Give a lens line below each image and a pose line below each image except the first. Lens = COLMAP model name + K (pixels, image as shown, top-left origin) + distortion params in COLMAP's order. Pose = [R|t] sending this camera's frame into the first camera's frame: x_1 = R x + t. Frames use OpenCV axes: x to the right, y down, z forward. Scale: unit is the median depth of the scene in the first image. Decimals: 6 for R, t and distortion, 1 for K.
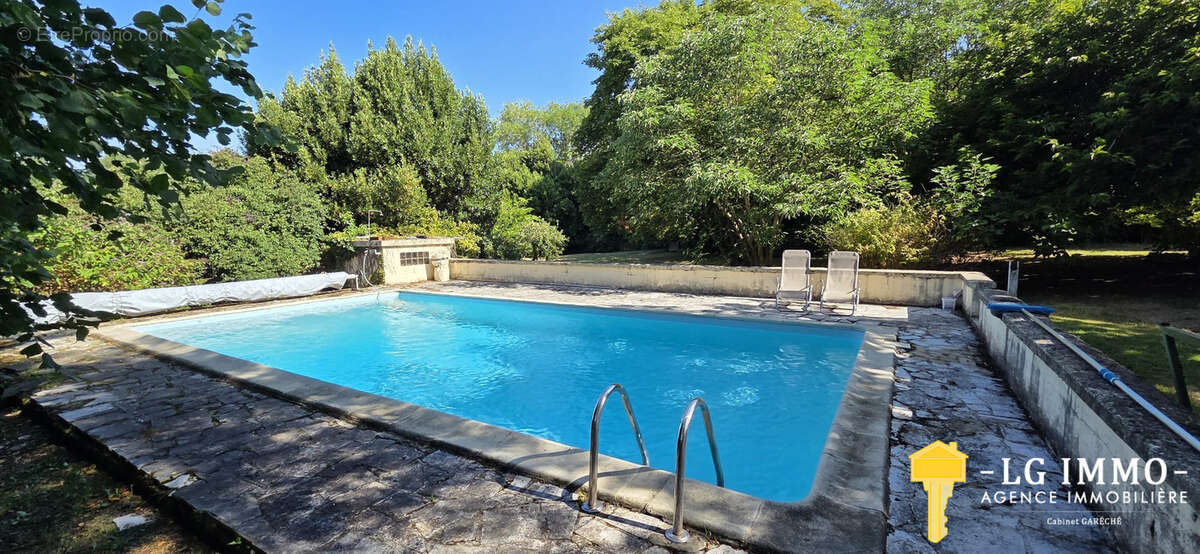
lens RADIAL K [[485.5, 0, 605.5], [0, 485.5, 286.1], [0, 0, 1]] dist [0.002063, 0.000472]
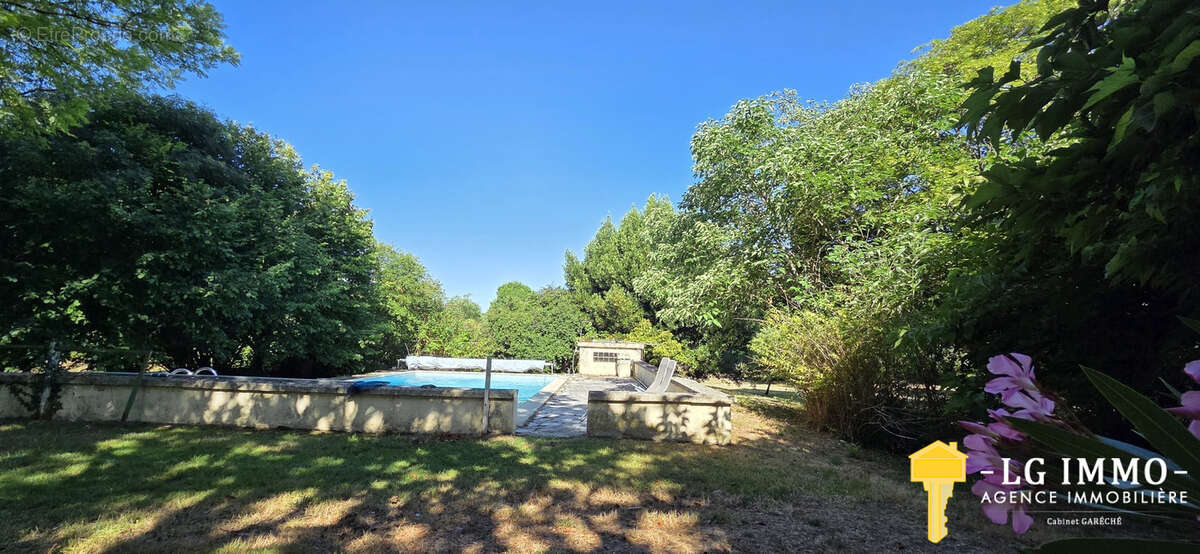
lens RADIAL K [[485.5, 0, 595.1], [0, 485.5, 286.4], [0, 0, 1]] dist [0.002063, 0.000472]
pose [[0.522485, -0.067388, -0.849981, 0.710693], [-0.141306, 0.976244, -0.164259, -0.023694], [0.840858, 0.205931, 0.500550, 0.269607]]
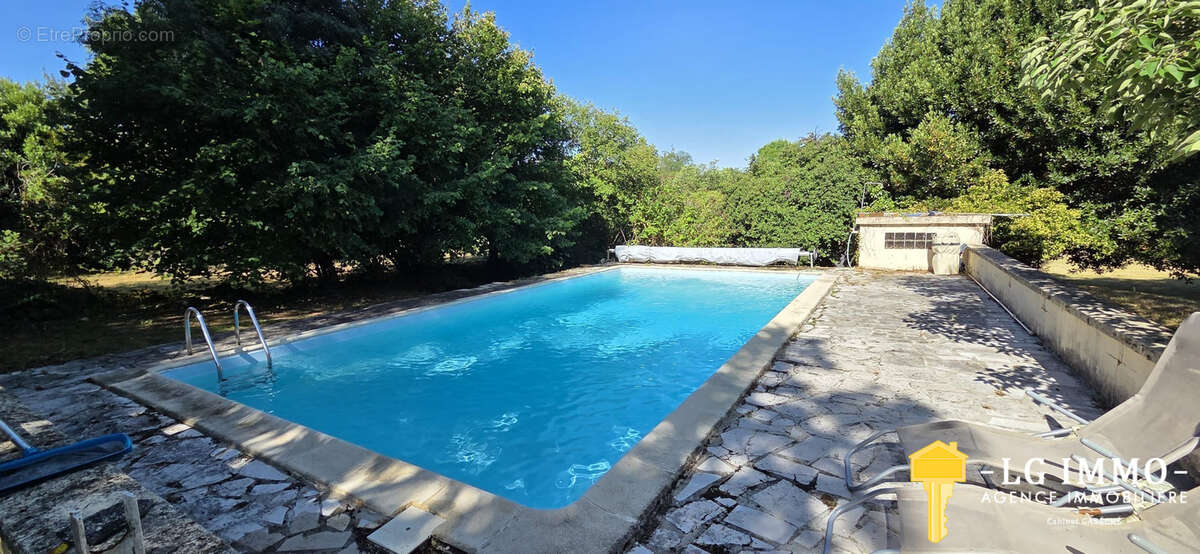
lens RADIAL K [[485.5, 0, 601.0], [0, 485.5, 279.1], [0, 0, 1]] dist [0.002063, 0.000472]
pose [[0.021913, 0.150623, -0.988348, 0.376454], [-0.094344, 0.984486, 0.147942, -0.063866], [0.995298, 0.090003, 0.035783, 0.469248]]
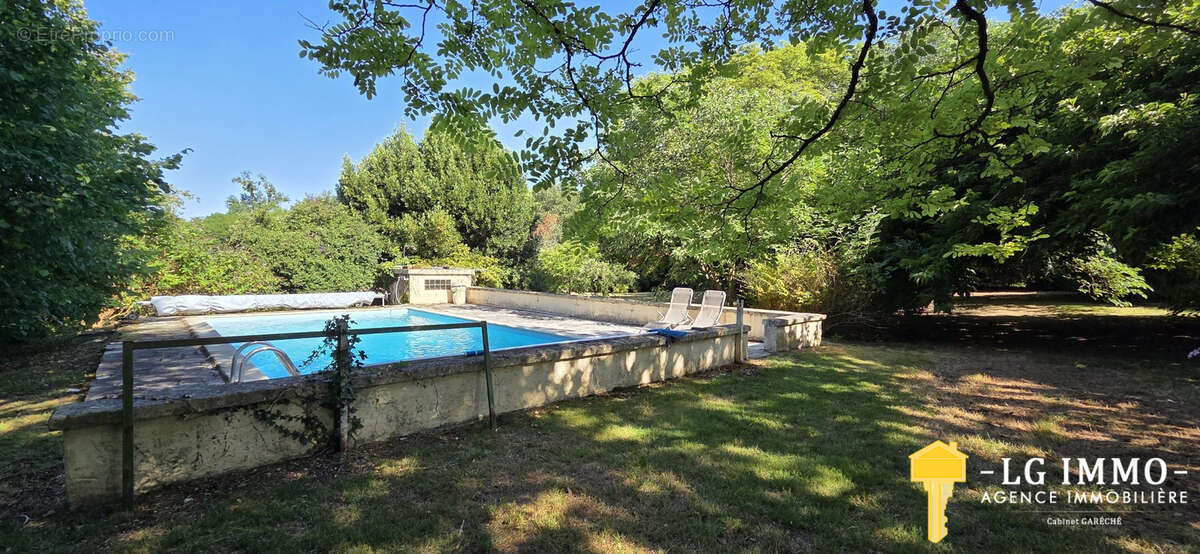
lens RADIAL K [[485.5, 0, 602.4], [0, 485.5, 275.7], [0, 0, 1]] dist [0.002063, 0.000472]
pose [[0.966499, 0.036182, -0.254108, 0.321227], [-0.061438, 0.993847, -0.092166, 0.008309], [0.249209, 0.104690, 0.962774, -0.089028]]
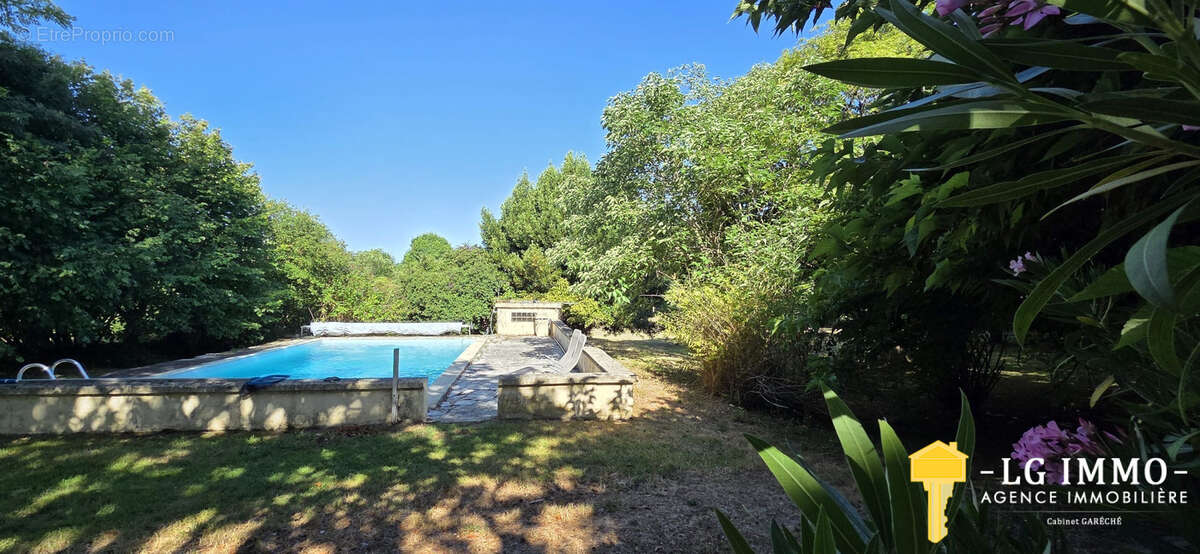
lens RADIAL K [[485.5, 0, 594.5], [0, 485.5, 286.0], [0, 0, 1]] dist [0.002063, 0.000472]
pose [[0.650778, 0.012288, -0.759169, 0.727318], [-0.111505, 0.990575, -0.079551, -0.056553], [0.751036, 0.136421, 0.646014, 0.266753]]
